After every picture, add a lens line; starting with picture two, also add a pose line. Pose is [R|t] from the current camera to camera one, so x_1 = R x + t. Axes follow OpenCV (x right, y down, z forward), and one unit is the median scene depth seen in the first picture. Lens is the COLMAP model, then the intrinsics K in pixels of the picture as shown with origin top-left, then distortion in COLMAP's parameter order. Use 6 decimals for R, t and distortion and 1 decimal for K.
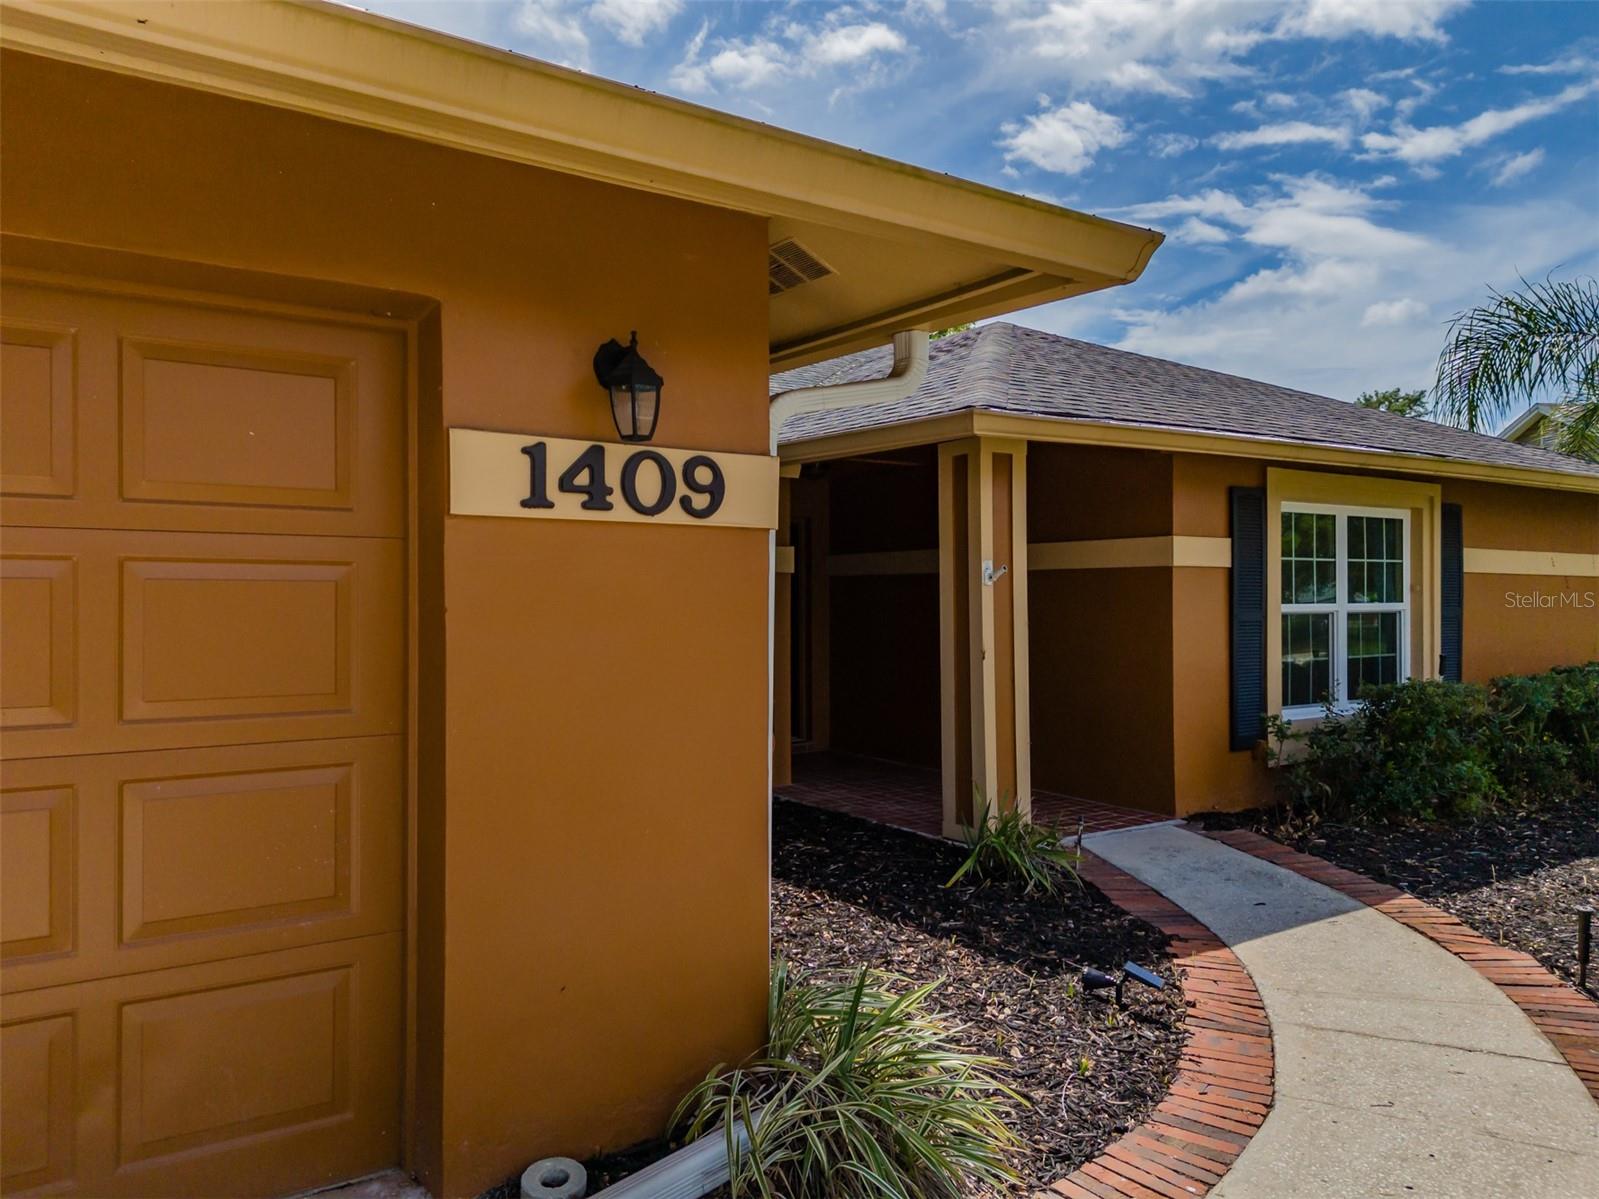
lens RADIAL K [[1185.8, 0, 799.5], [0, 1185.8, 599.5], [0, 0, 1]] dist [0.023437, -0.000778]
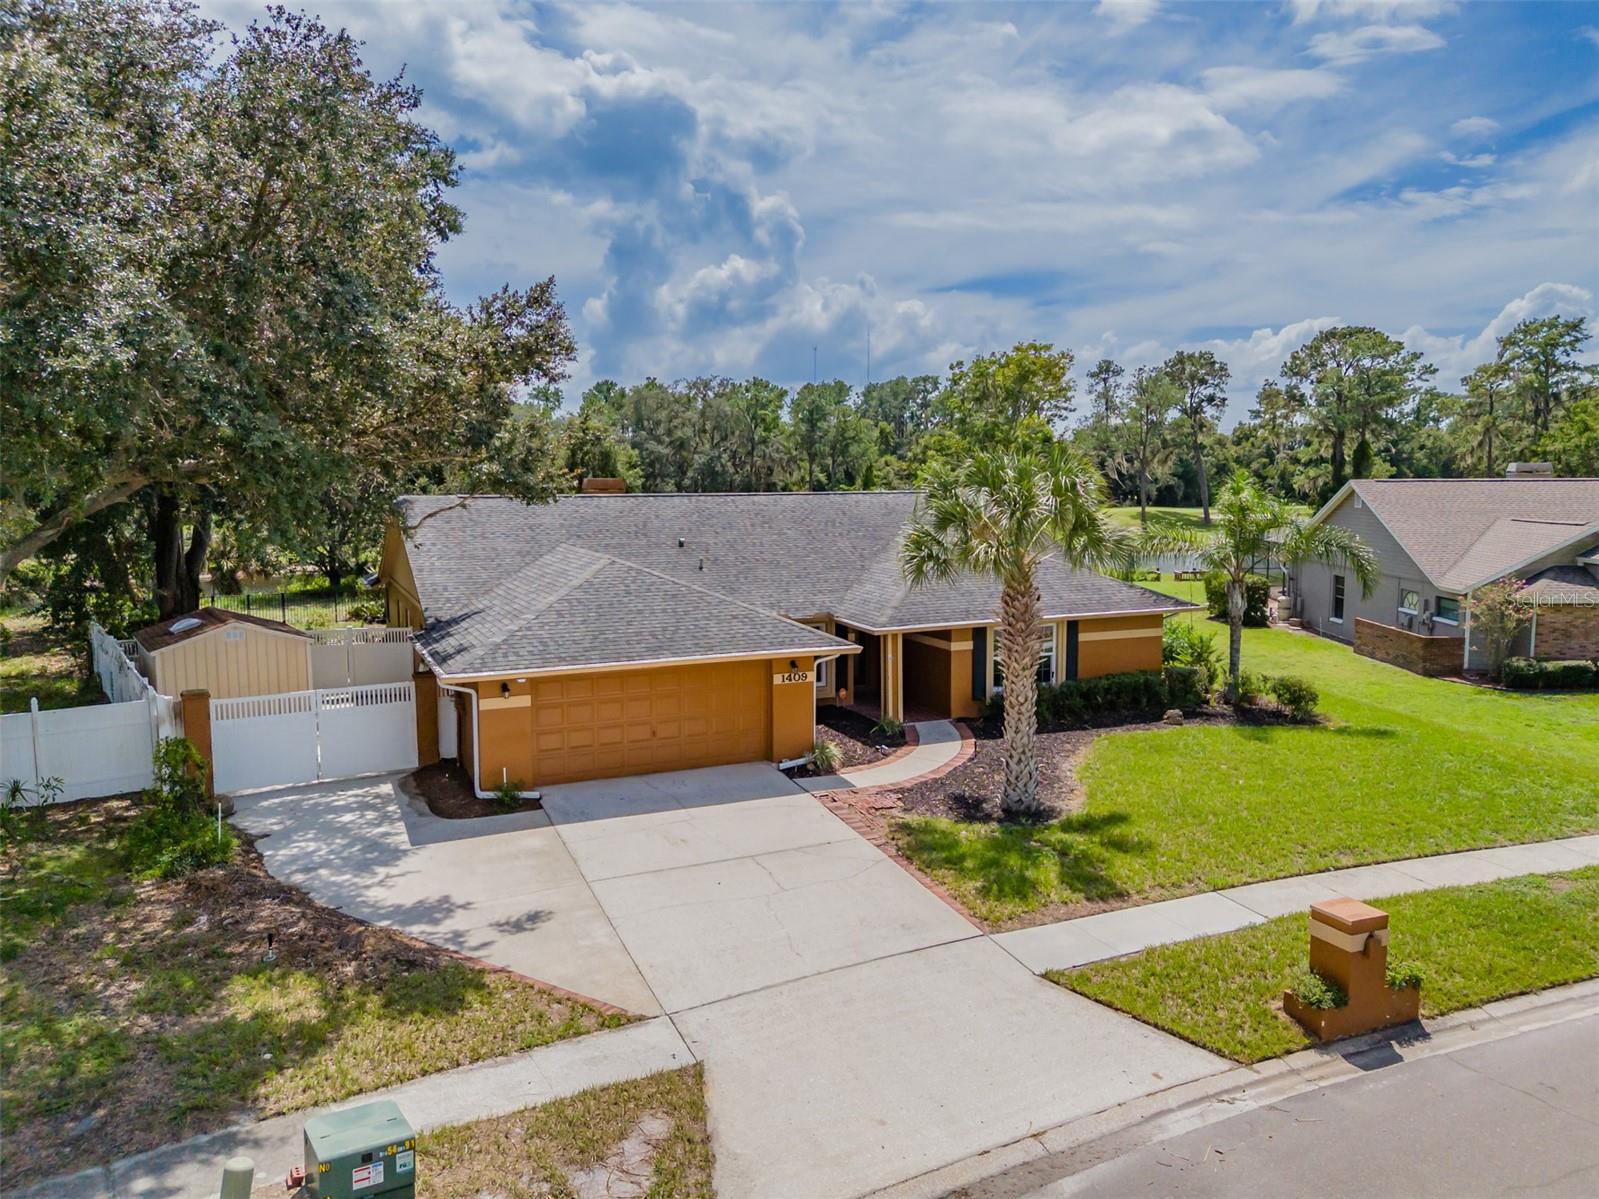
lens RADIAL K [[1172.2, 0, 799.5], [0, 1172.2, 599.5], [0, 0, 1]] dist [0.089477, -0.099165]
pose [[0.980992, 0.017809, -0.193229, 0.538783], [0.003198, 0.994161, 0.107862, -0.562510], [0.194022, -0.106429, 0.975207, -2.533962]]
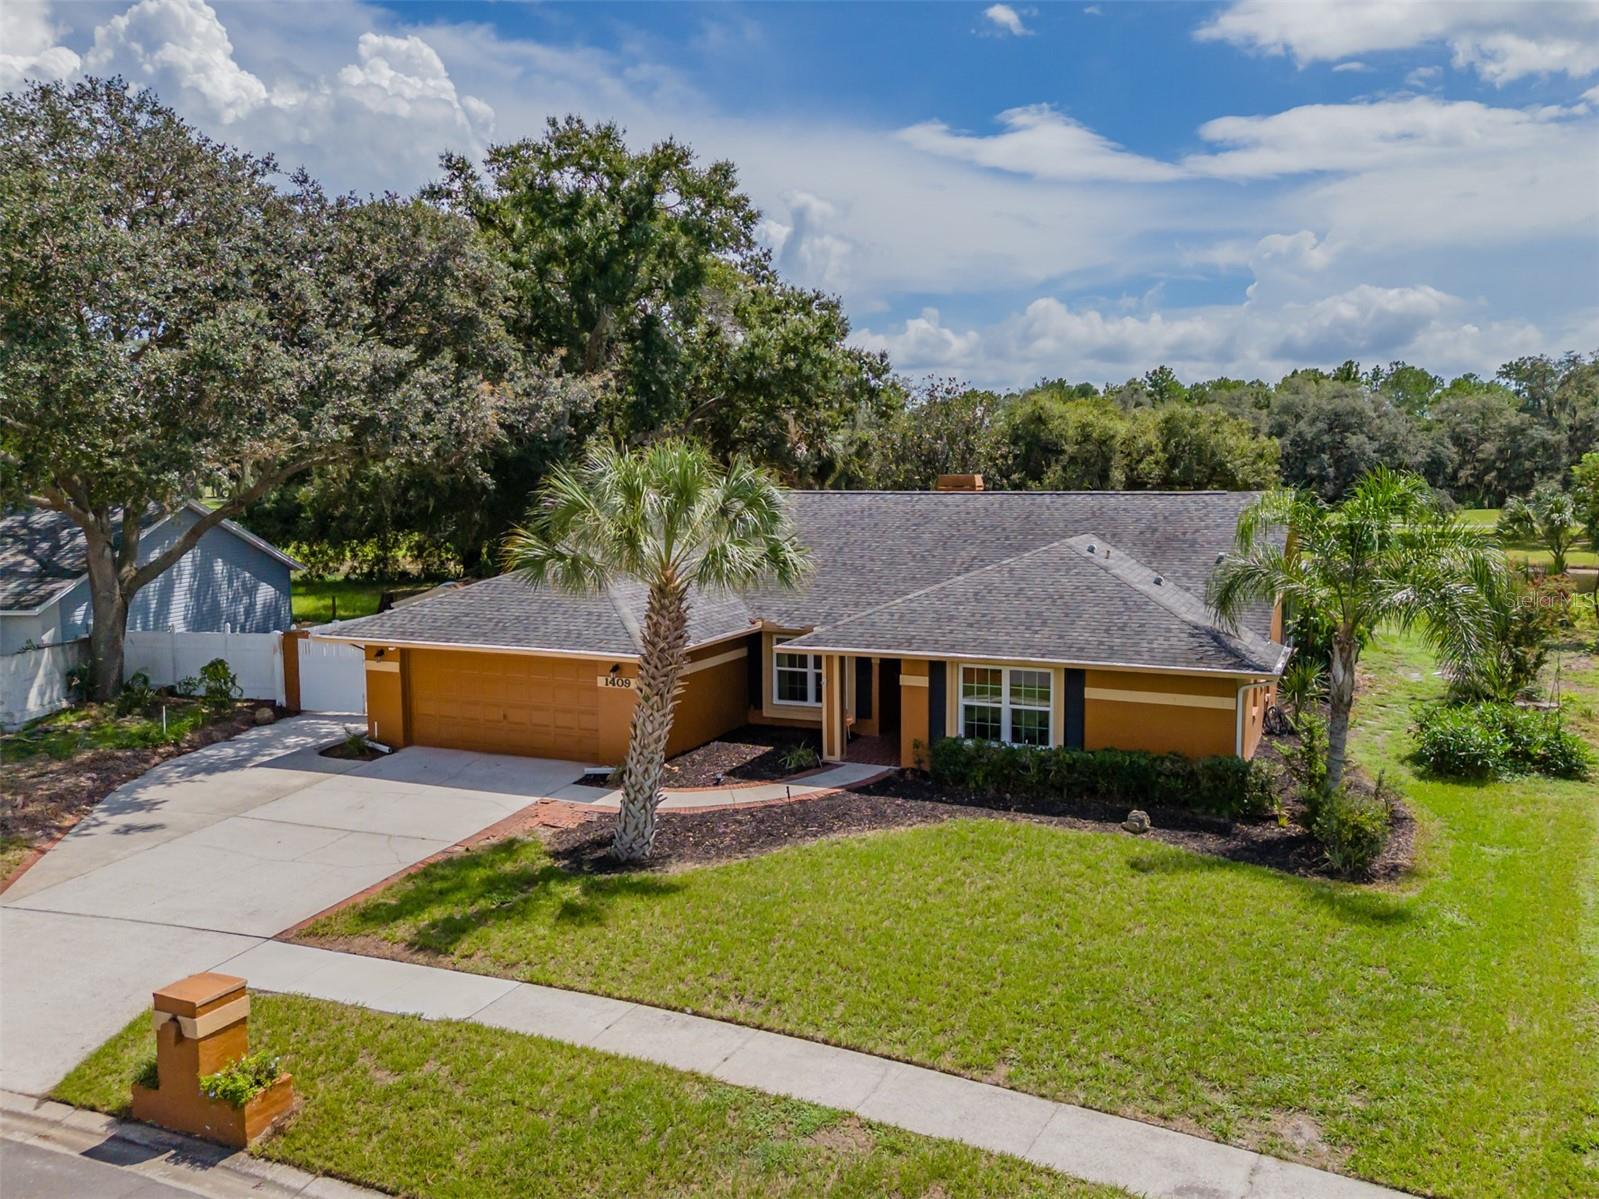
lens RADIAL K [[1248.8, 0, 853.3], [0, 1248.8, 598.8], [0, 0, 1]] dist [0.076337, -0.073217]
pose [[0.539557, 0.089072, -0.837225, 2.828578], [-0.000369, 0.994413, 0.105557, -0.569219], [0.841949, -0.056645, 0.536575, -0.777277]]
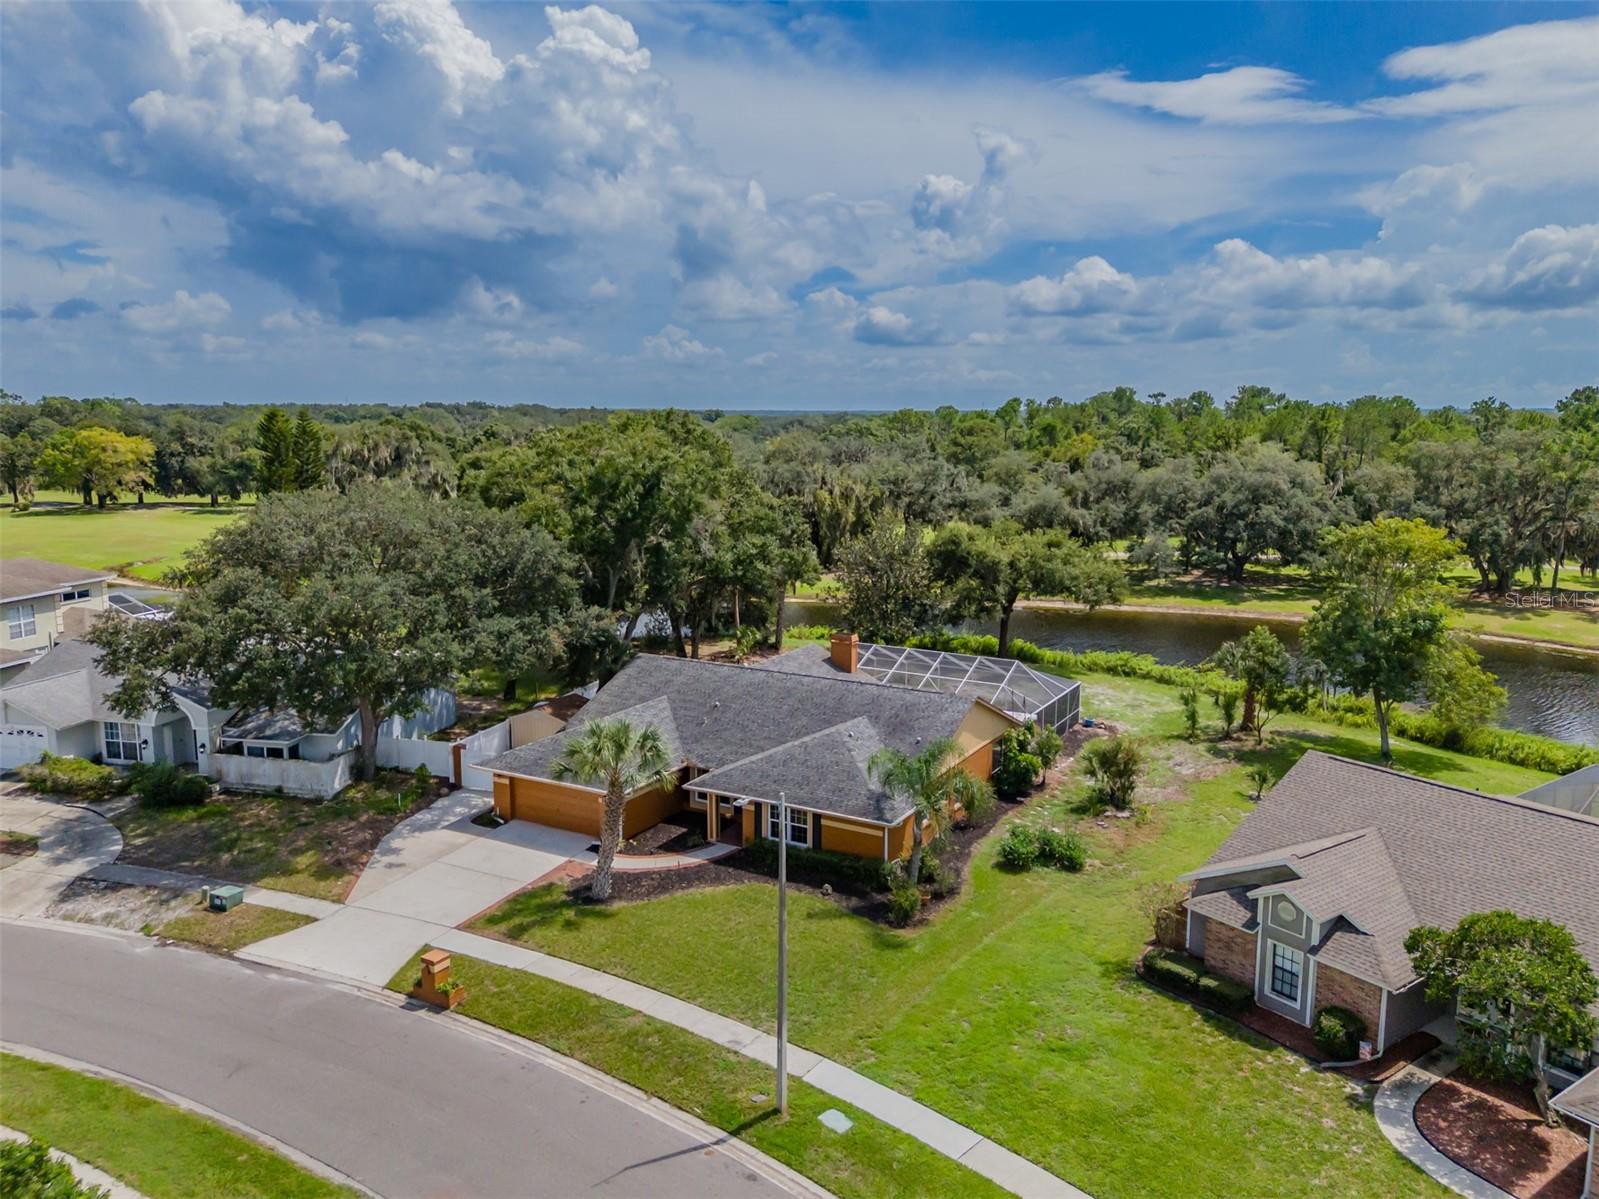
lens RADIAL K [[1170.7, 0, 799.5], [0, 1170.7, 599.5], [0, 0, 1]] dist [0.063500, -0.052906]
pose [[0.429142, 0.145739, -0.891402, 5.599517], [-0.006153, 0.987346, 0.158463, -2.025302], [0.903216, -0.062519, 0.424608, -1.226758]]
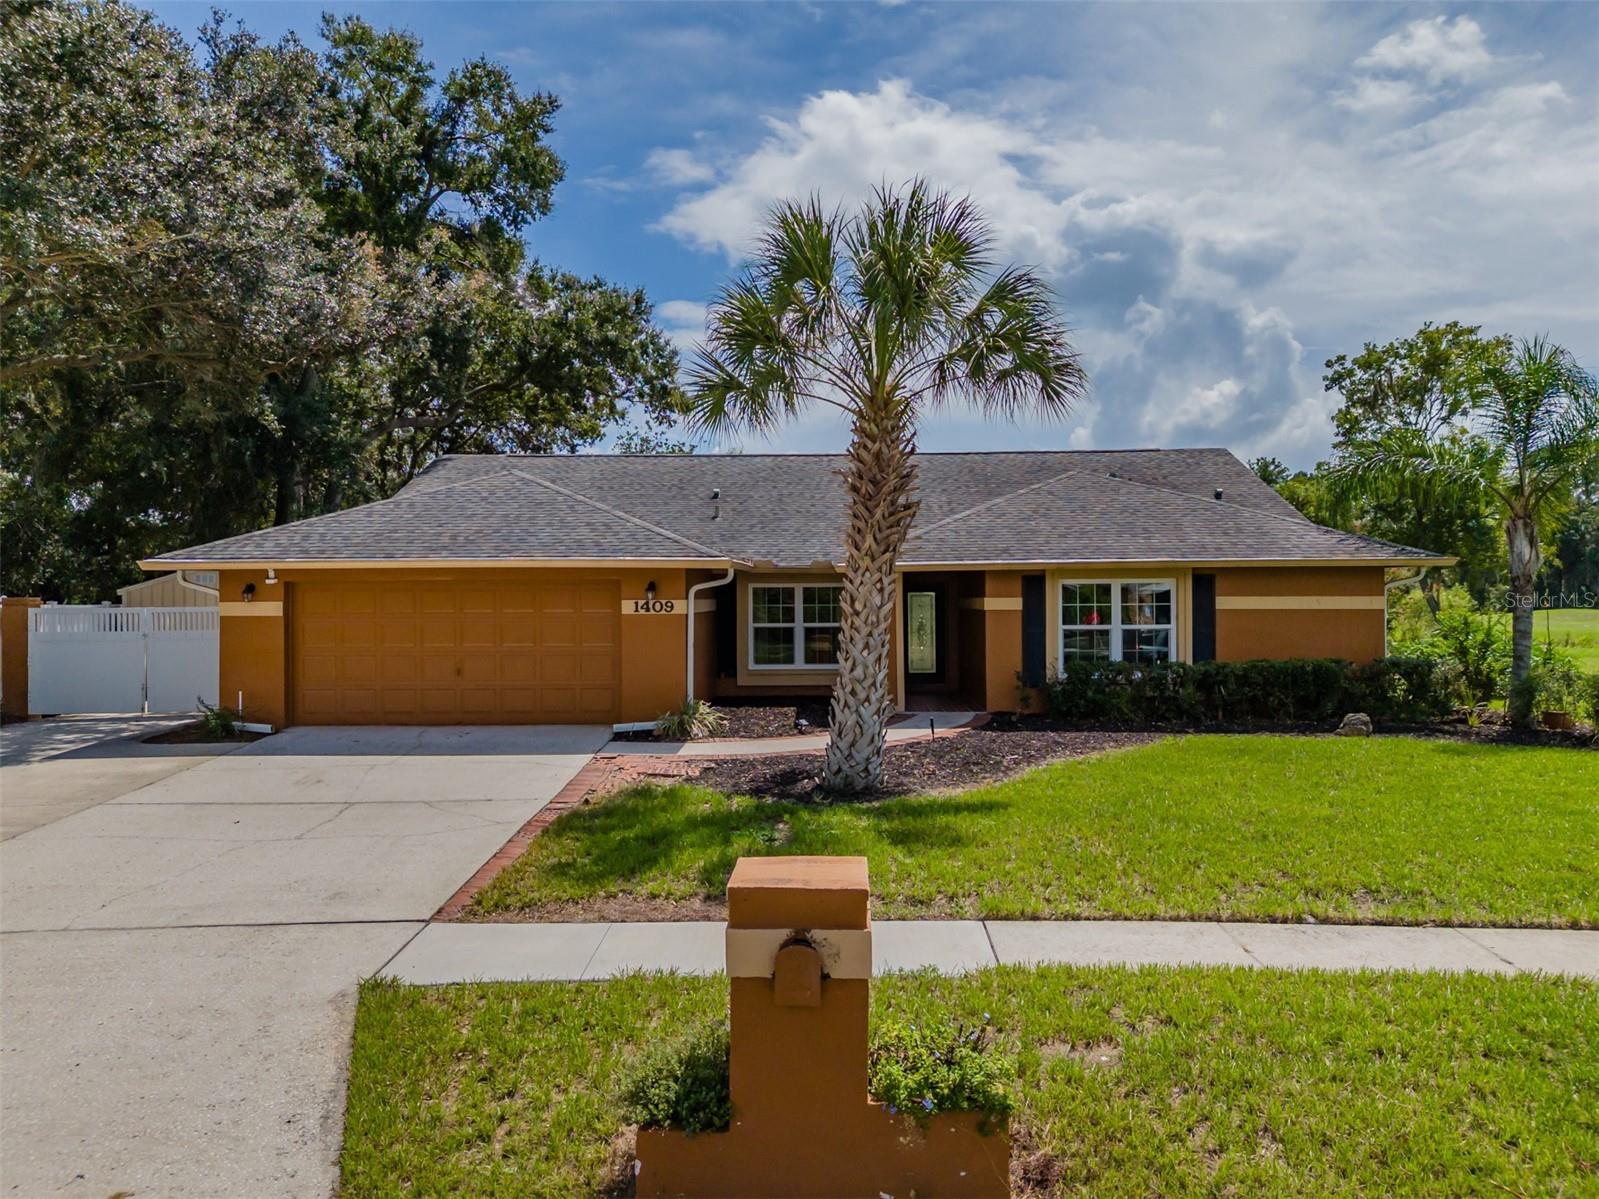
lens RADIAL K [[1172.2, 0, 799.5], [0, 1172.2, 599.5], [0, 0, 1]] dist [0.089477, -0.099165]
pose [[0.804979, -0.003341, -0.593294, 1.429130], [0.003526, 0.999993, -0.000847, -0.048032], [0.593293, -0.001410, 0.804985, -1.185376]]
